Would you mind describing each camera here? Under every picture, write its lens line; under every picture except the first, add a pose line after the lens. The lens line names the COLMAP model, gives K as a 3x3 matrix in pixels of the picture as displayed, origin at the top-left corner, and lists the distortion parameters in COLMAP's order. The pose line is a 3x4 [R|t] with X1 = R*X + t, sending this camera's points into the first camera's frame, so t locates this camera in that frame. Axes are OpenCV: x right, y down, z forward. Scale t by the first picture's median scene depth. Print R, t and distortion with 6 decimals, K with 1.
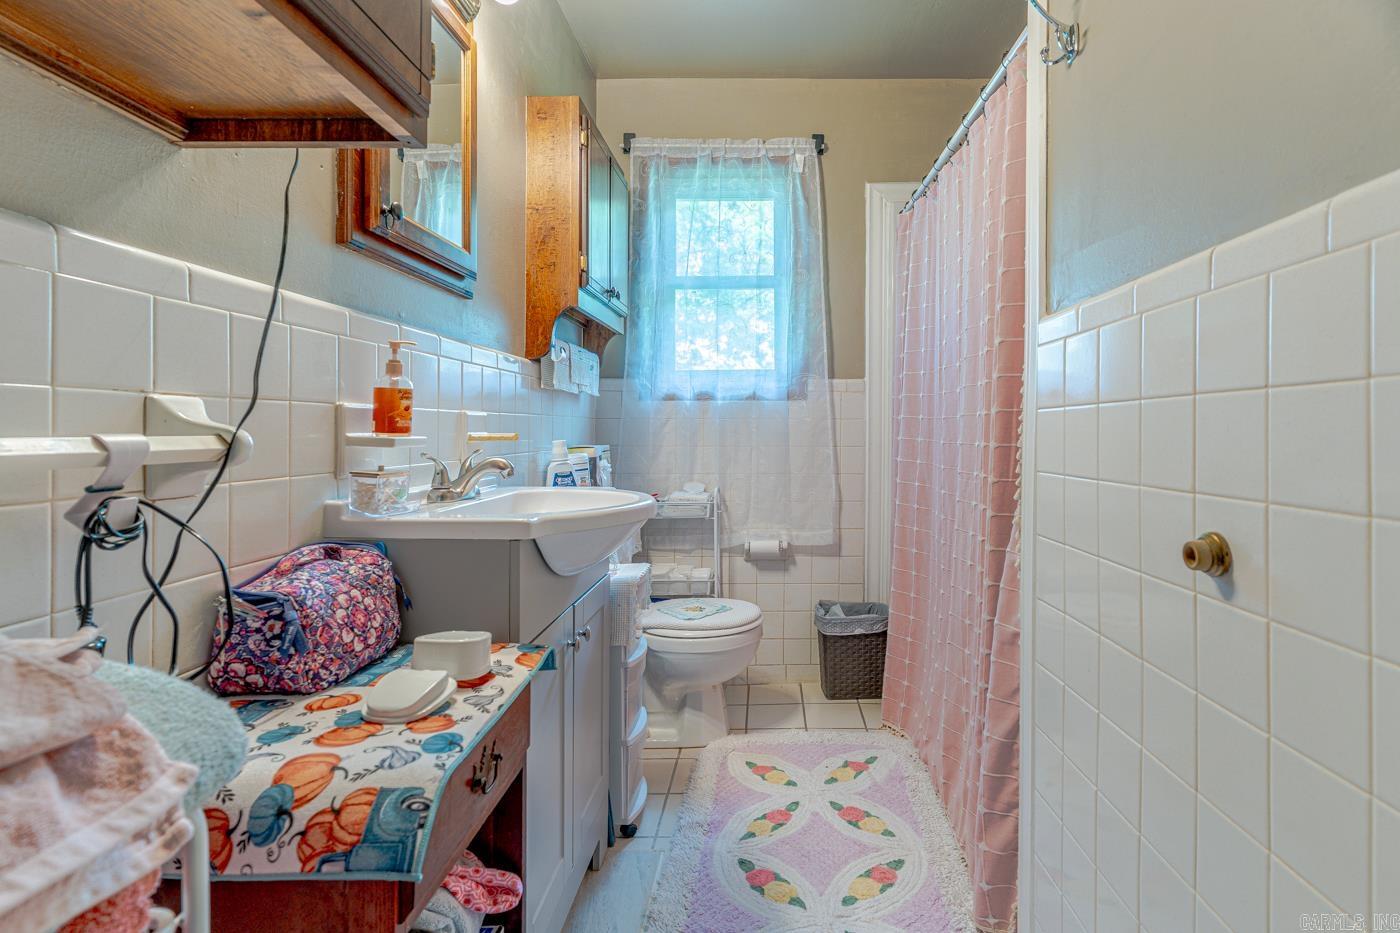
lens RADIAL K [[688.8, 0, 748.7], [0, 688.8, 412.9], [0, 0, 1]] dist [-0.000377, -0.000079]
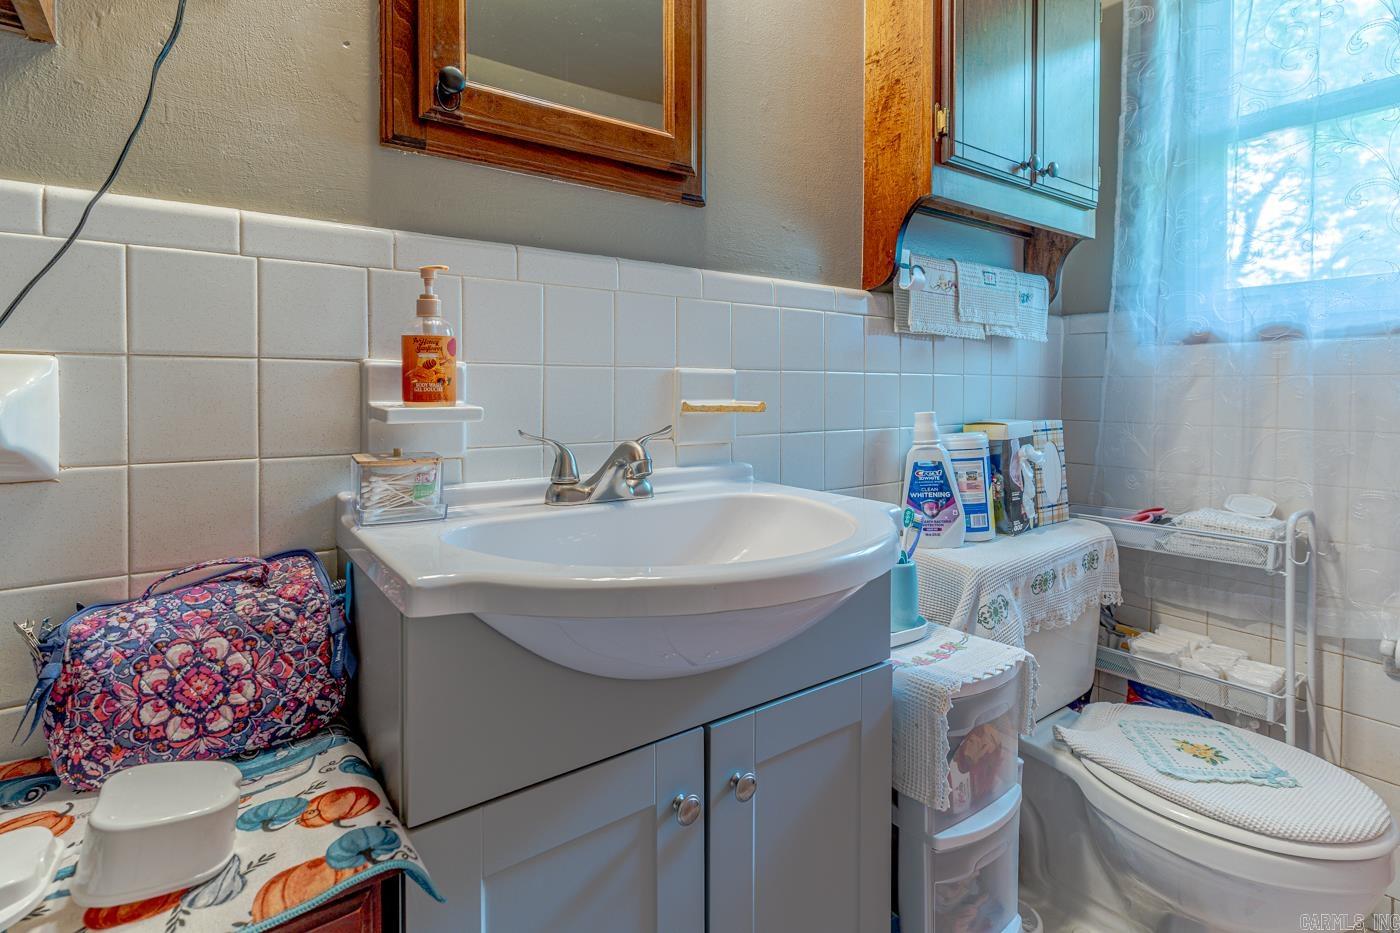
lens RADIAL K [[673.0, 0, 697.2], [0, 673.0, 395.4], [0, 0, 1]] dist [-0.000204, 0.000486]
pose [[0.600246, 0.005505, -0.799796, 0.105114], [0.016767, 0.999670, 0.019464, 0.008405], [0.799640, -0.025093, 0.599956, 0.467314]]
